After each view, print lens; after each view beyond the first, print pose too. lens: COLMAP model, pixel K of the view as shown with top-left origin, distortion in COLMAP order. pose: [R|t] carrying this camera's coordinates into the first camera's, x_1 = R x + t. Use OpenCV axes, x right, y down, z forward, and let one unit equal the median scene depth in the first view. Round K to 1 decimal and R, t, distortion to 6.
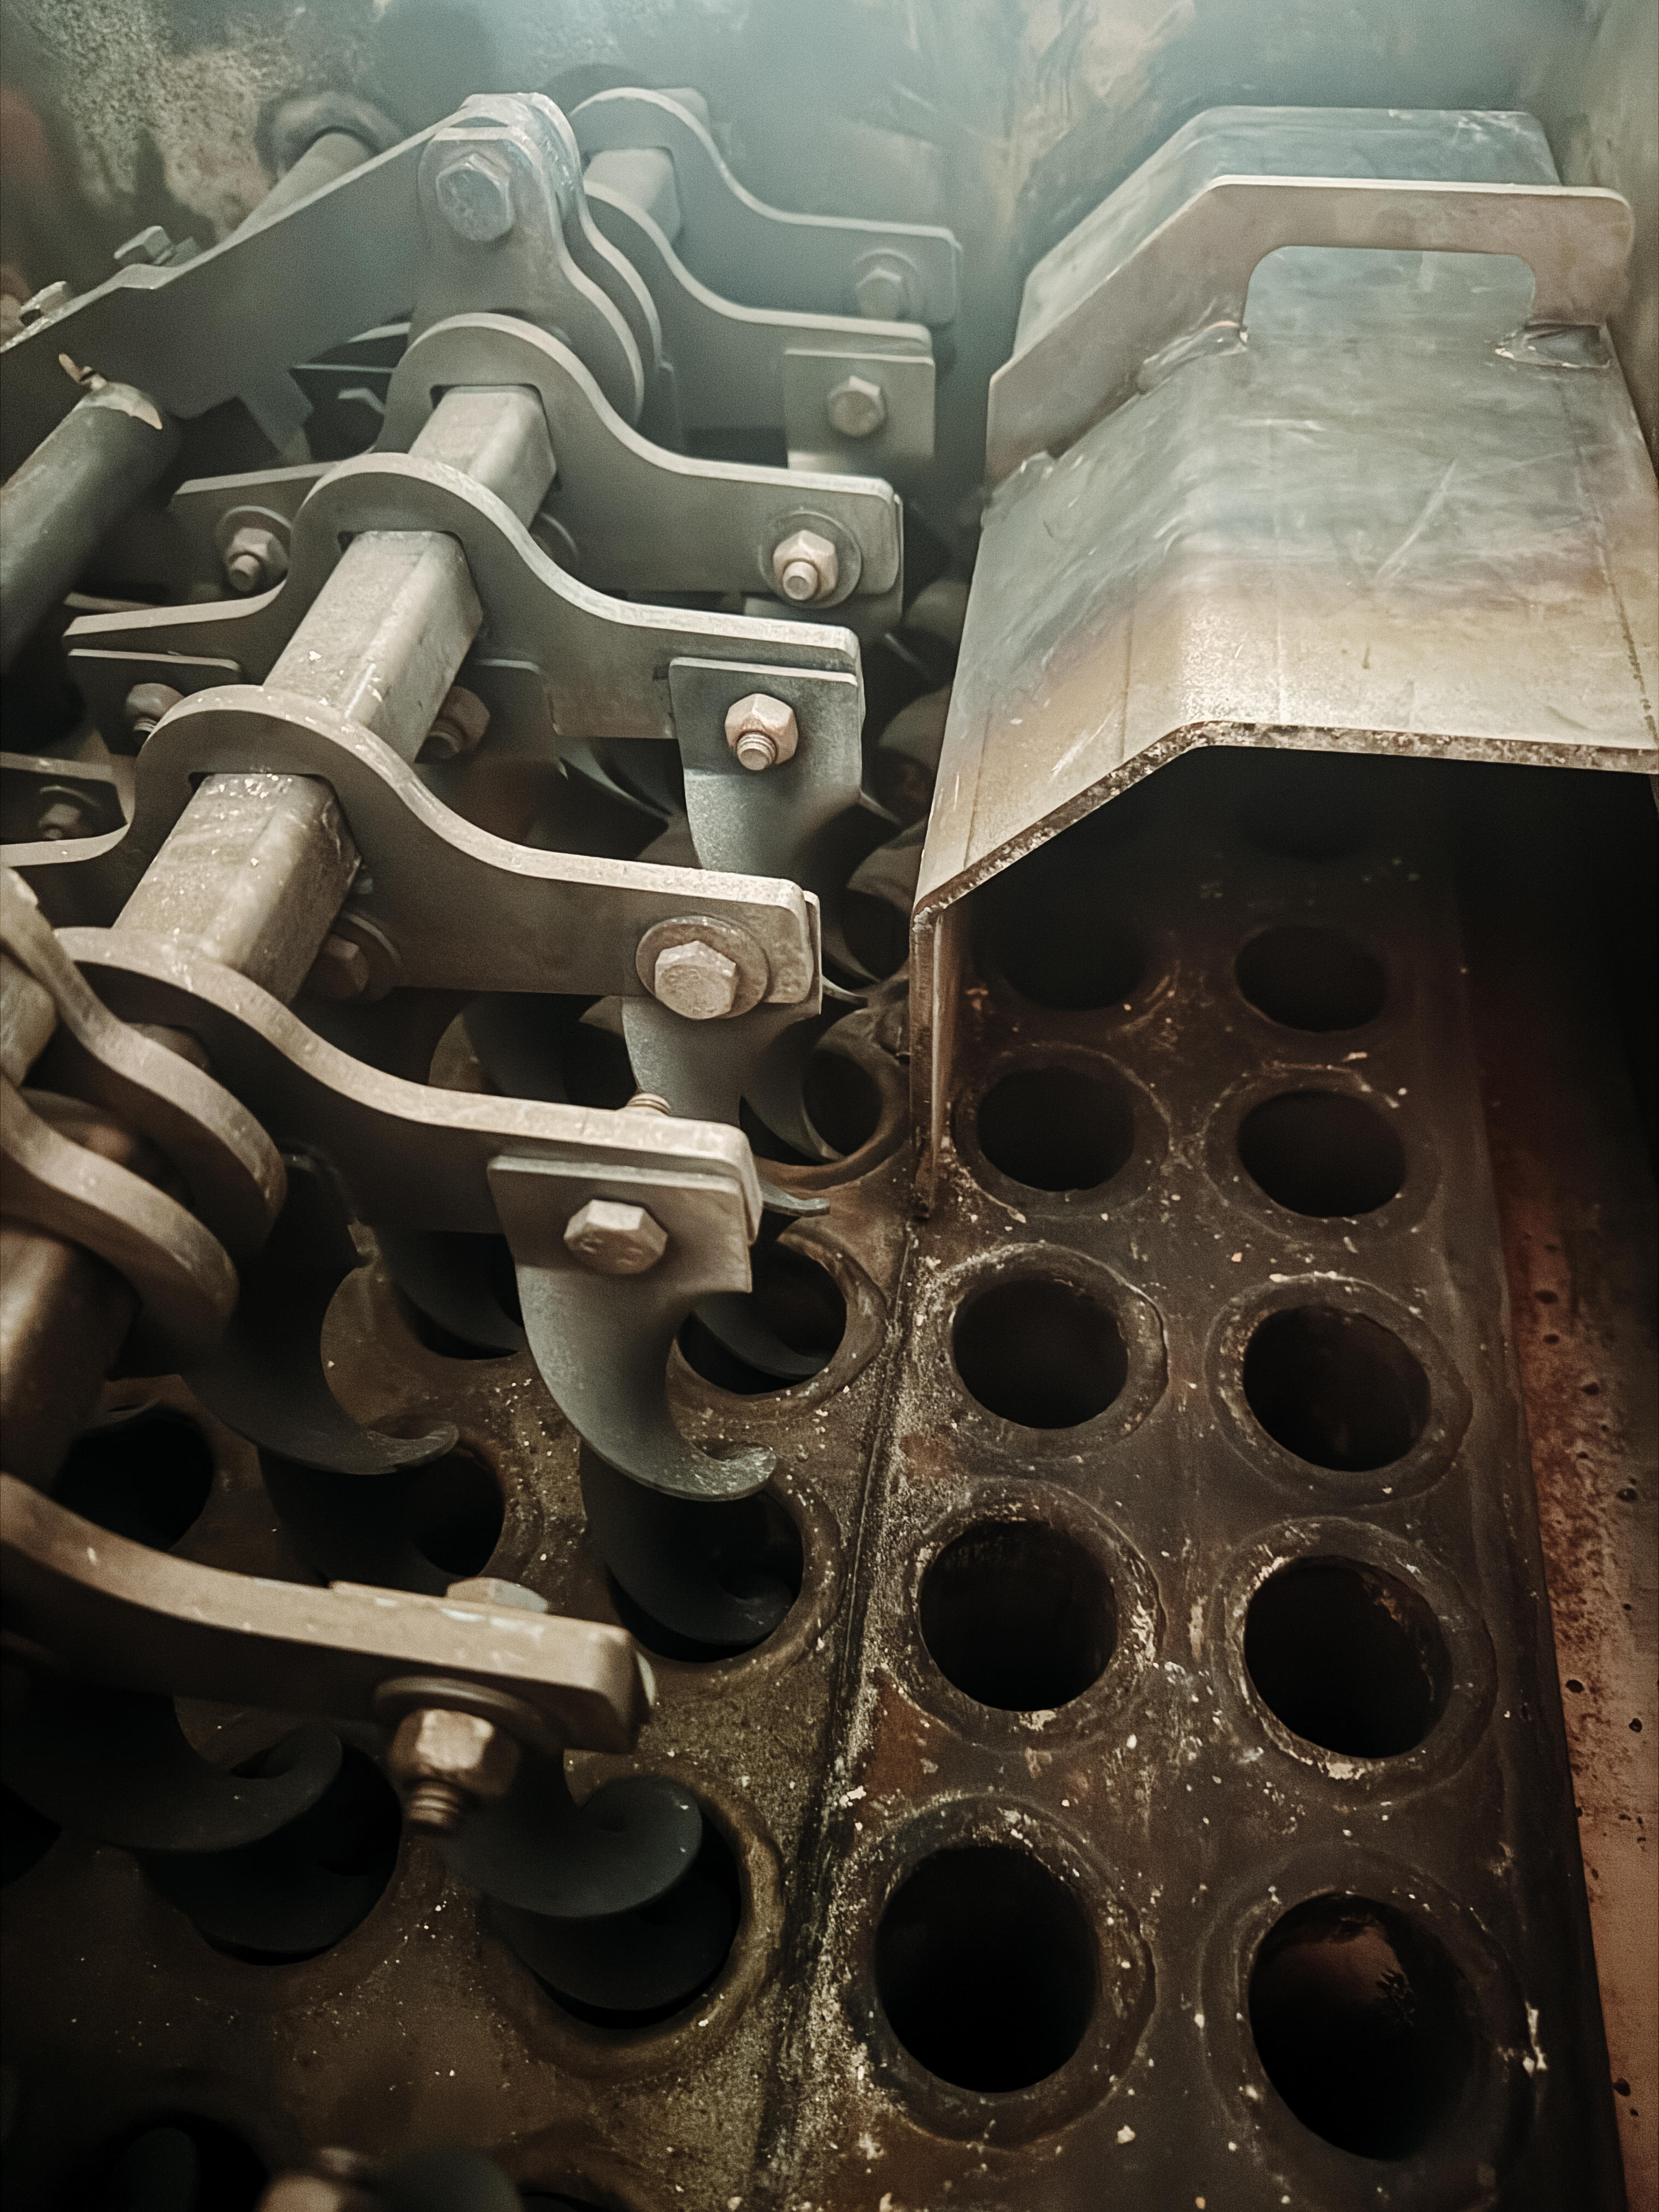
lens RADIAL K [[1516.0, 0, 829.5], [0, 1516.0, 1106.0], [0, 0, 1]] dist [-0.037968, 0.004992]
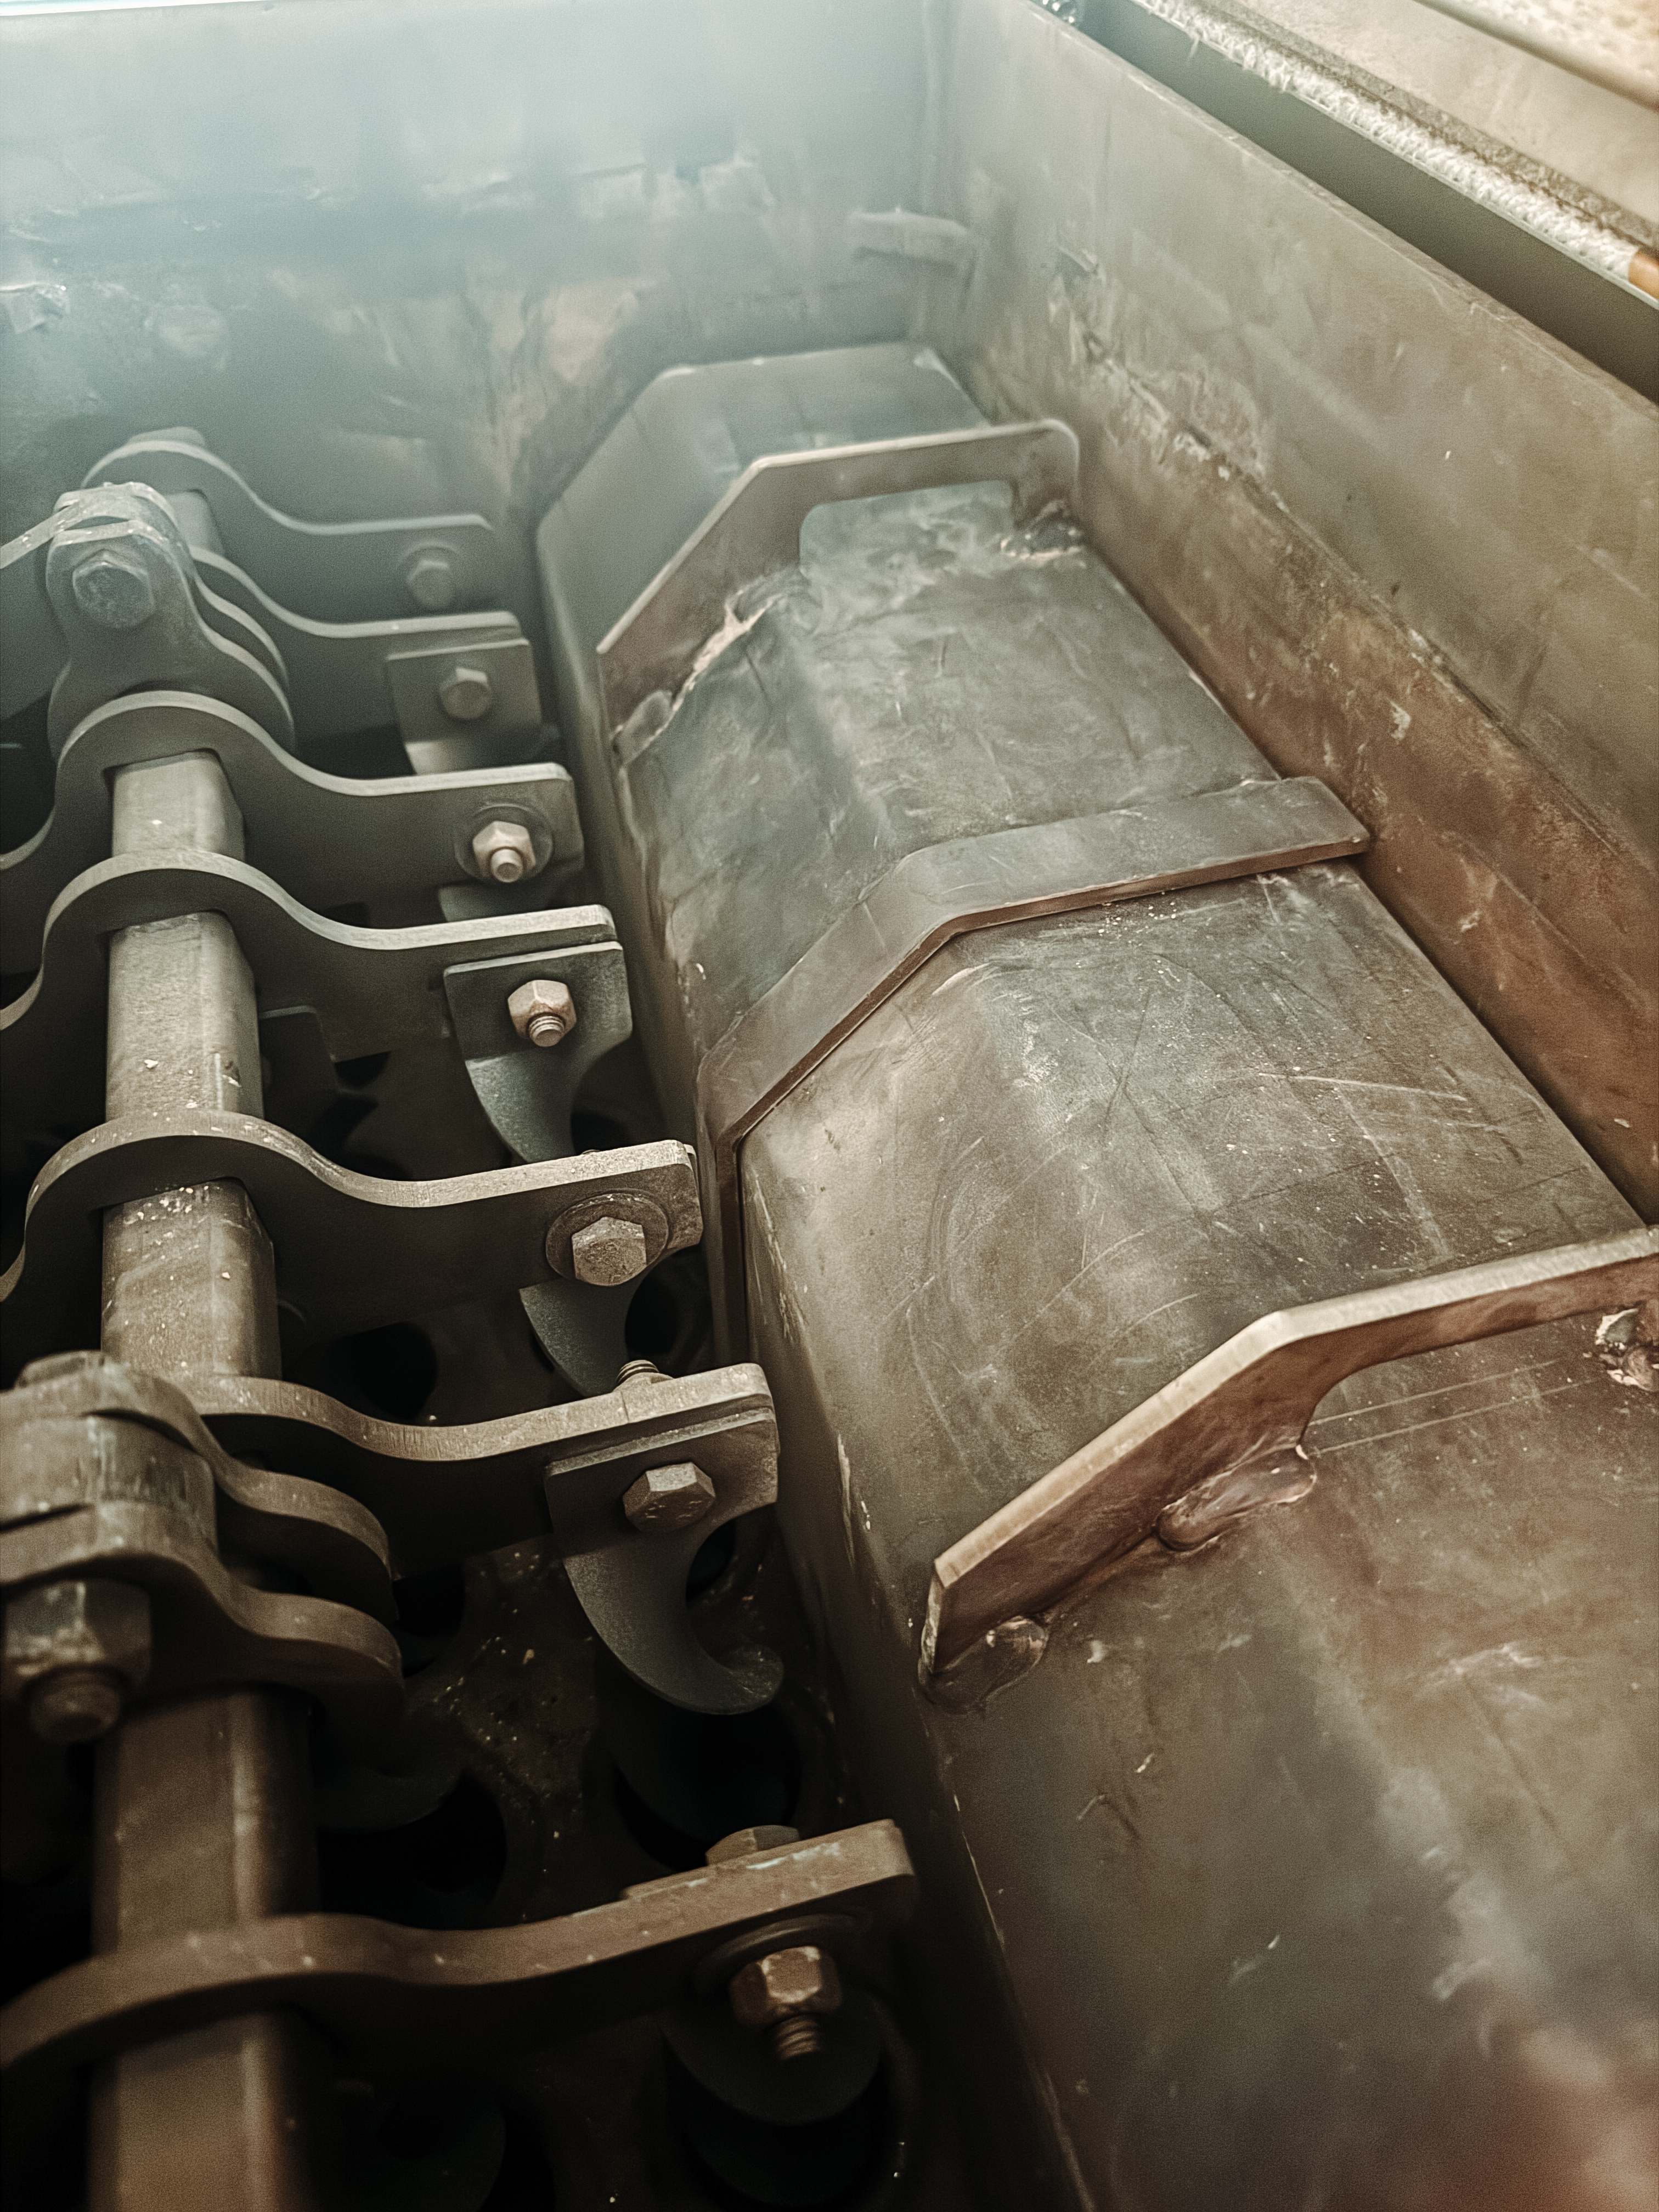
lens RADIAL K [[1516.0, 0, 829.5], [0, 1516.0, 1106.0], [0, 0, 1]] dist [-0.037968, 0.004992]
pose [[0.905284, -0.281298, 0.318328, -0.219145], [0.309021, 0.950251, -0.039104, -0.075491], [-0.291491, 0.133771, 0.947174, -0.079061]]
